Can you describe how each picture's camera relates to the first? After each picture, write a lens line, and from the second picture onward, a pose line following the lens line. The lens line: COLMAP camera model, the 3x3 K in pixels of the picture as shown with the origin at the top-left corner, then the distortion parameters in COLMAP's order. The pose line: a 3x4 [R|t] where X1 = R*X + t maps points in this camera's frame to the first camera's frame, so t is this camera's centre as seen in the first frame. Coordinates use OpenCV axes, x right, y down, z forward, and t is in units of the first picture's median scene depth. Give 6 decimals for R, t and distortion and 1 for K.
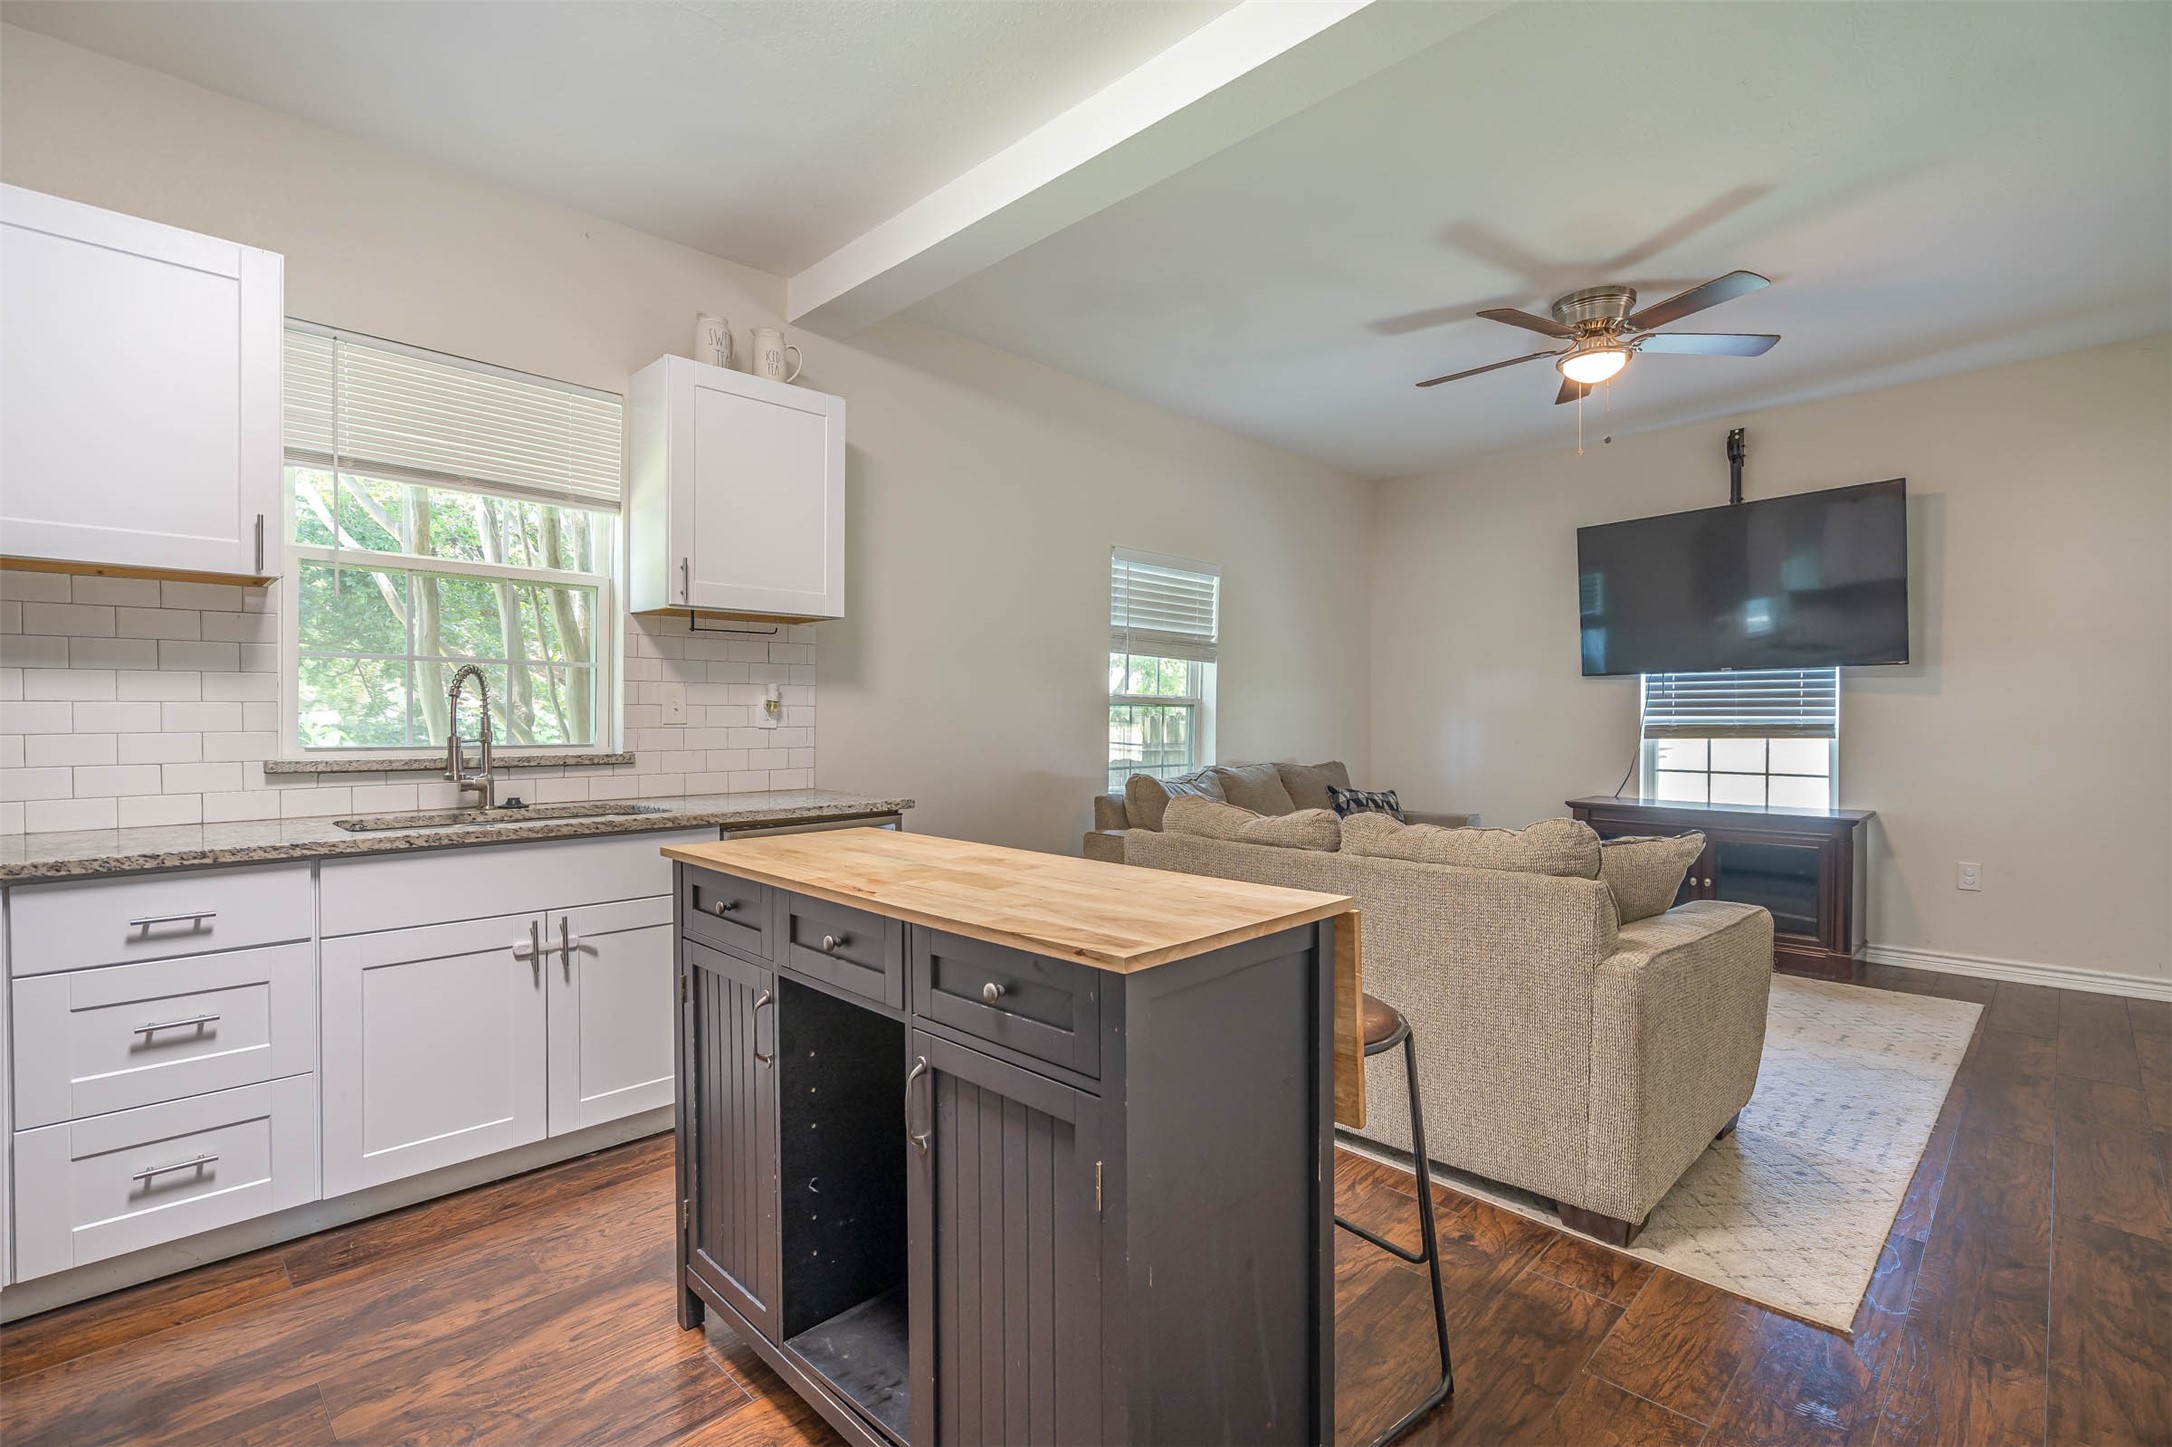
lens RADIAL K [[992.0, 0, 1081.4], [0, 992.0, 734.2], [0, 0, 1]] dist [0.000894, 0.000308]
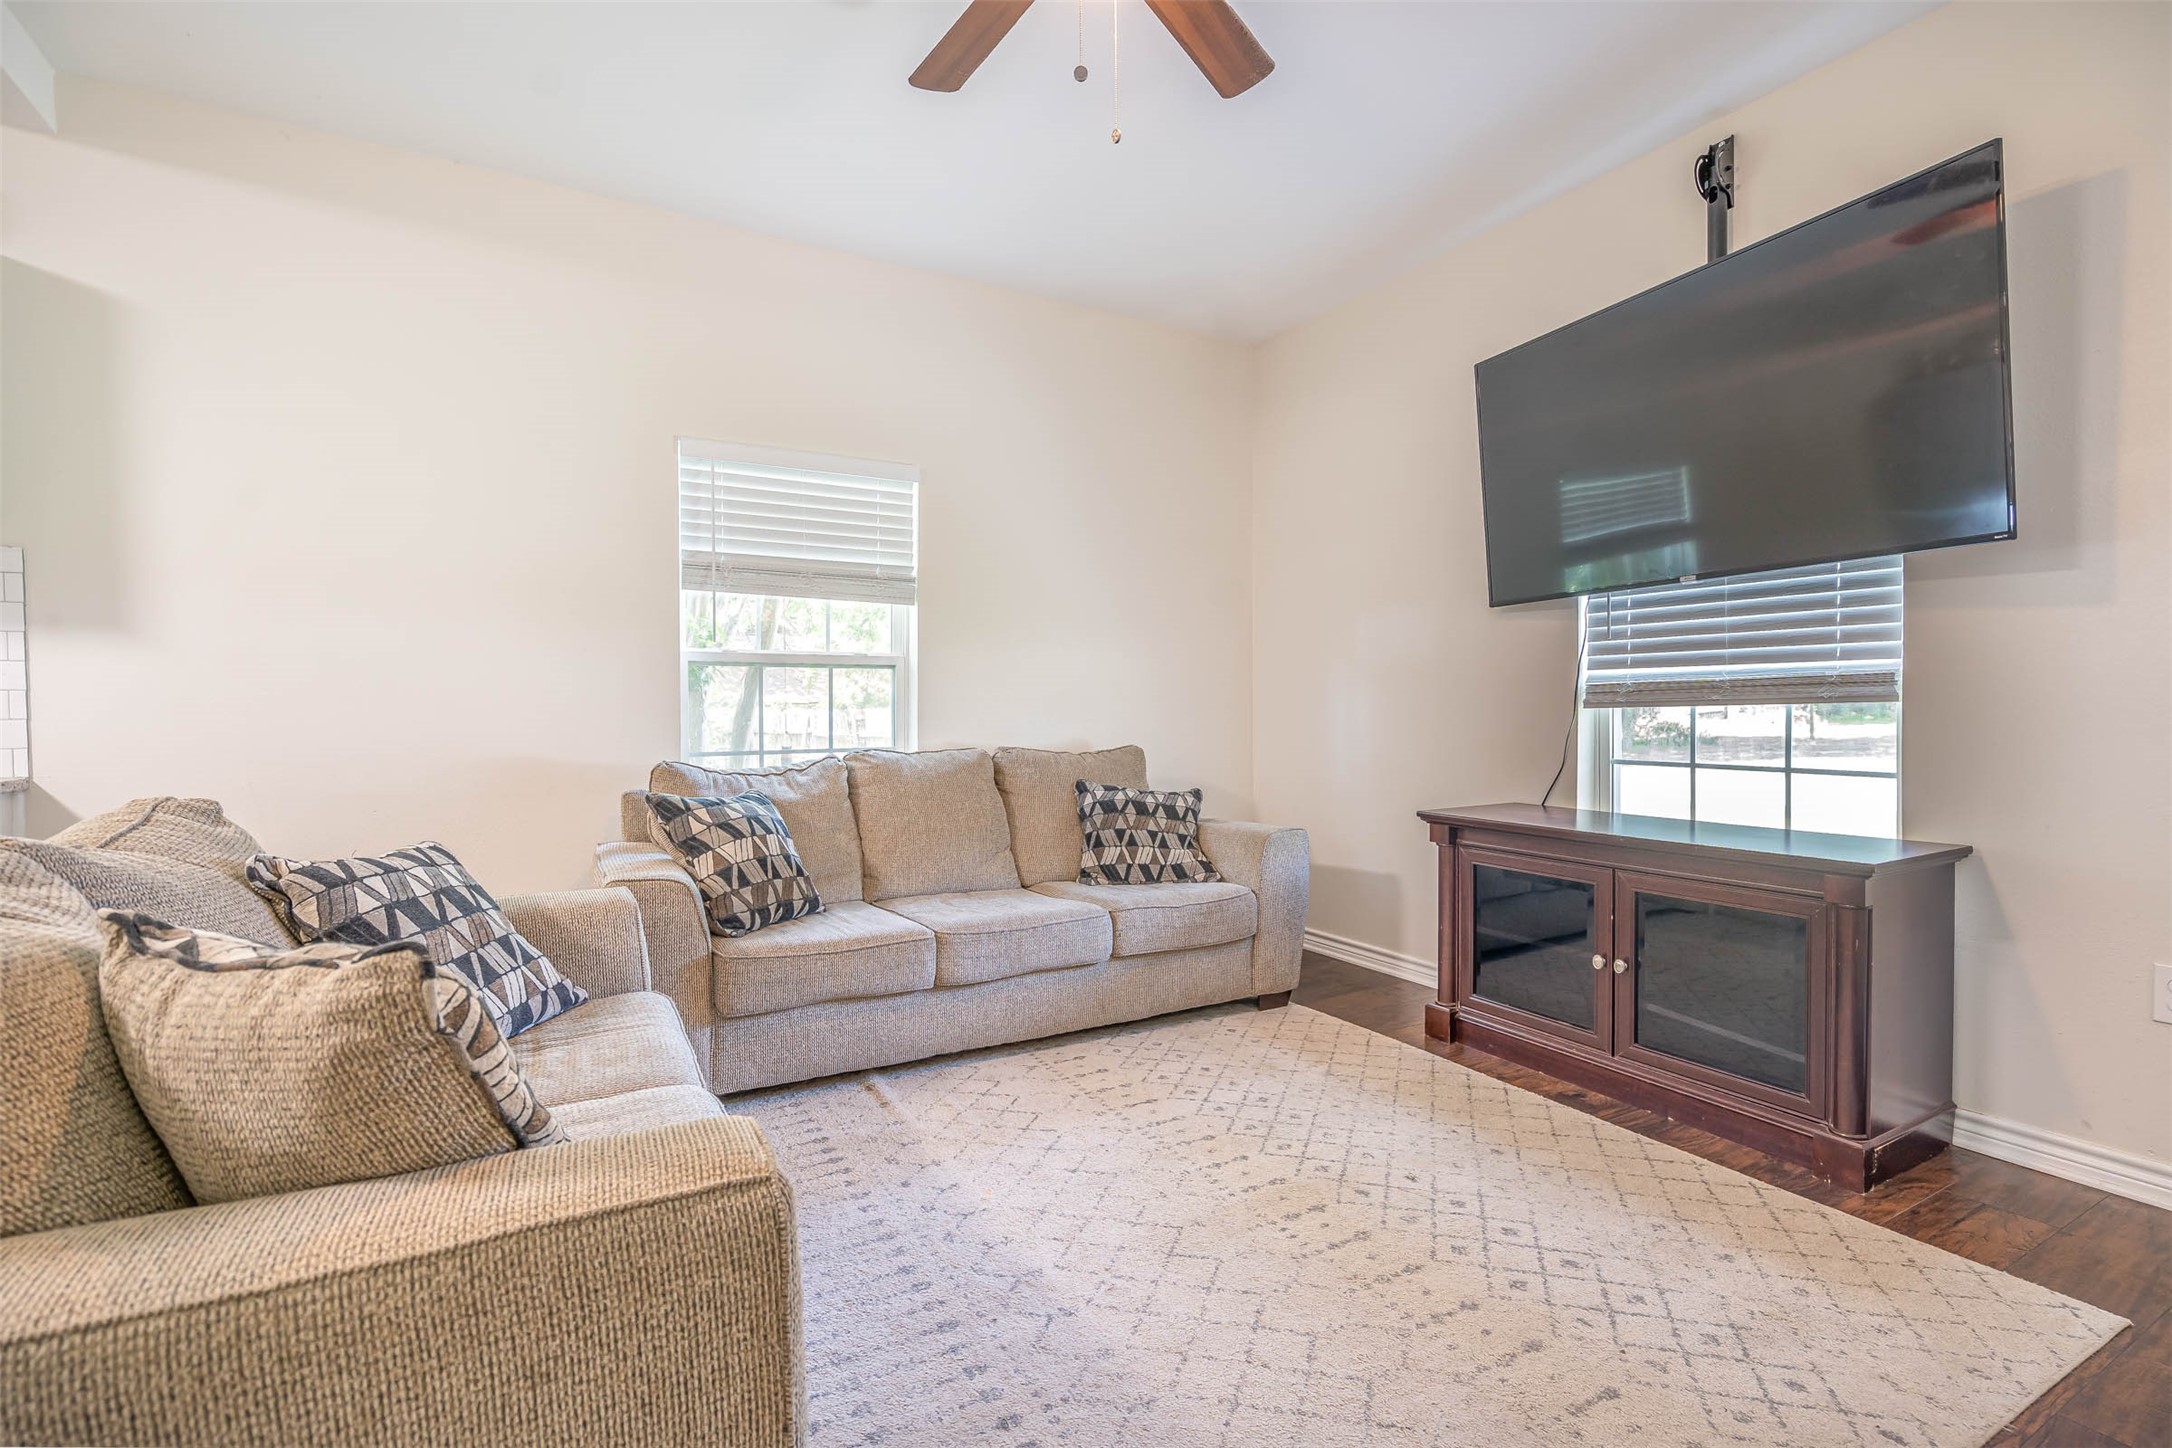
lens RADIAL K [[1001.9, 0, 1084.9], [0, 1001.9, 731.7], [0, 0, 1]] dist [0.001042, 0.000968]
pose [[0.967758, -0.003804, -0.251853, 0.458231], [0.006377, 0.999936, 0.009398, 0.011627], [0.251801, -0.010701, 0.967720, 0.371189]]
